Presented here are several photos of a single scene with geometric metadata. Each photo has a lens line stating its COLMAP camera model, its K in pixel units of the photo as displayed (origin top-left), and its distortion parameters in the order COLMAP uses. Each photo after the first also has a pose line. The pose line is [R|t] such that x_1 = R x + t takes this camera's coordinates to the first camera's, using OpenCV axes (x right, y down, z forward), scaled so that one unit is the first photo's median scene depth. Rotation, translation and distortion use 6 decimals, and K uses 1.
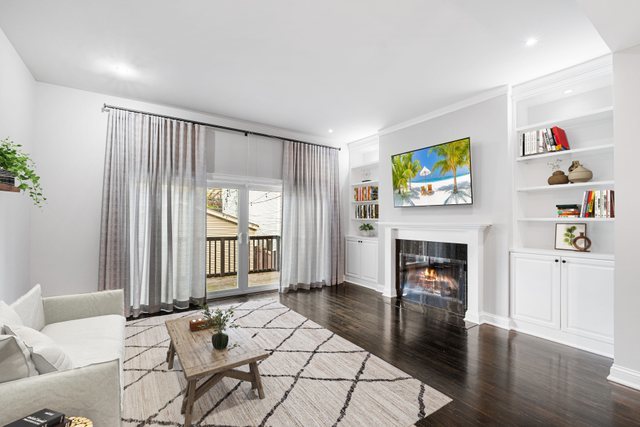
lens RADIAL K [[285.3, 0, 315.1], [0, 285.3, 220.5], [0, 0, 1]] dist [0.001195, -0.000047]
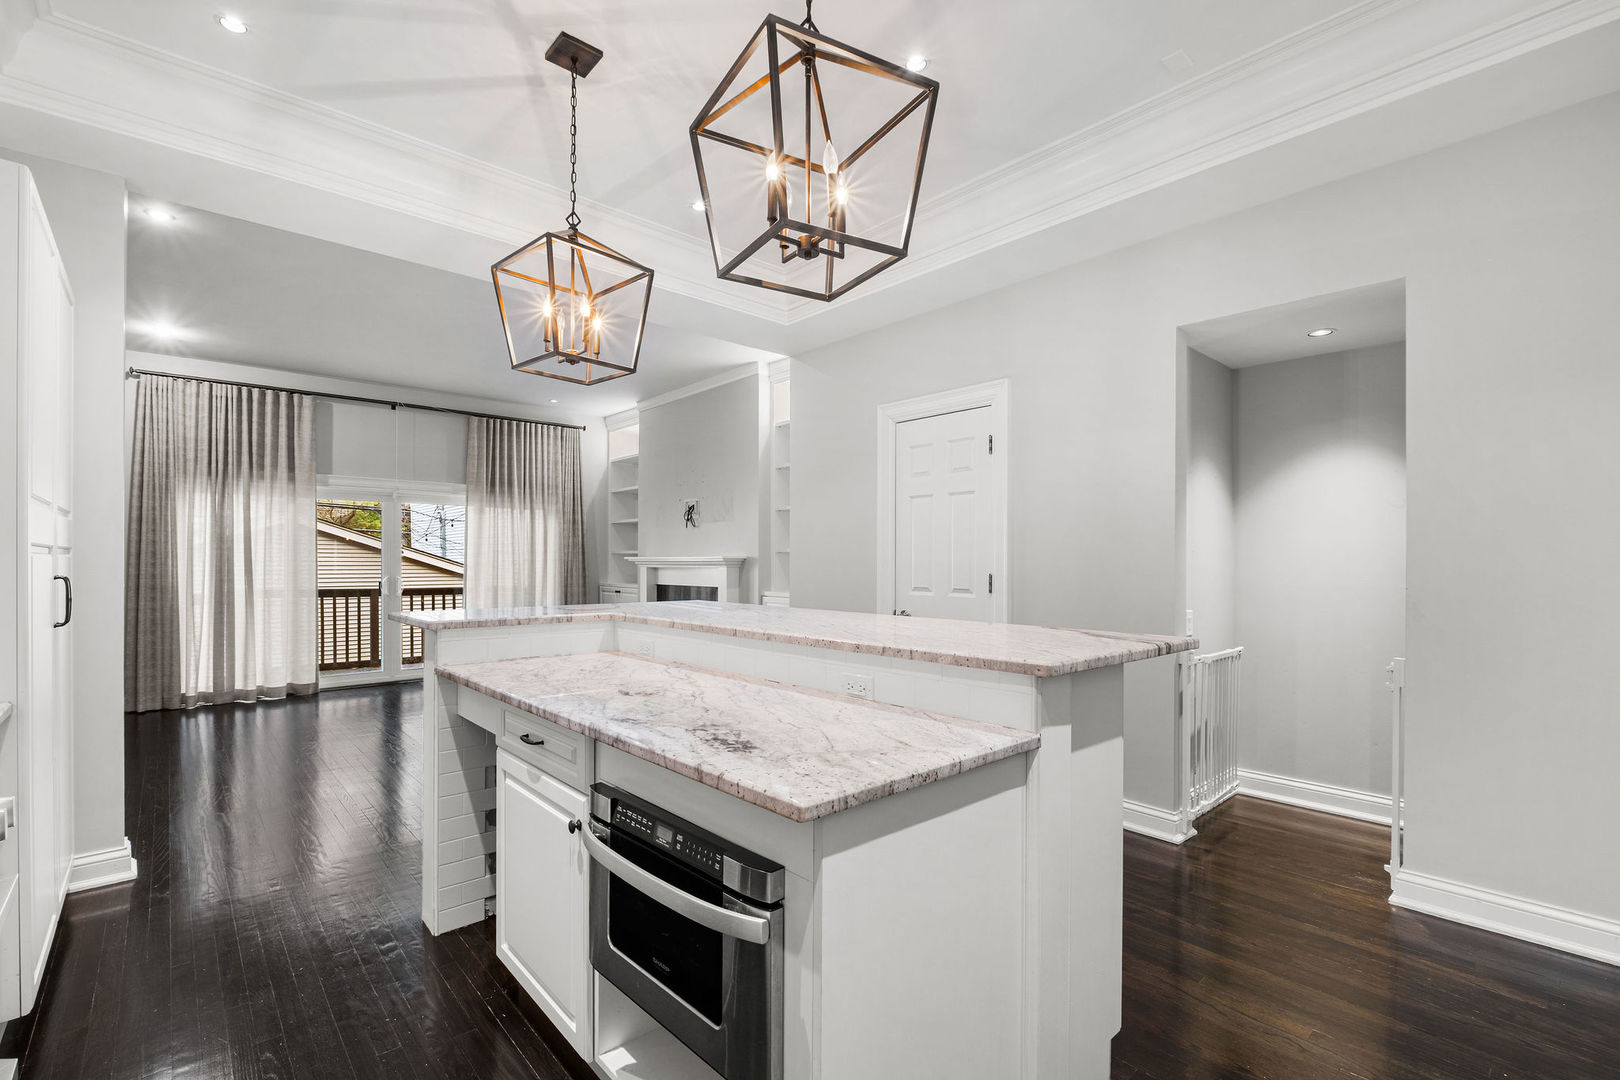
lens RADIAL K [[753.1, 0, 813.1], [0, 753.1, 570.0], [0, 0, 1]] dist [-0.000948, -0.000697]
pose [[0.983251, -0.007953, 0.182081, 0.379269], [0.006169, 0.999927, 0.010364, 0.022654], [-0.182150, -0.009067, 0.983229, -0.794150]]
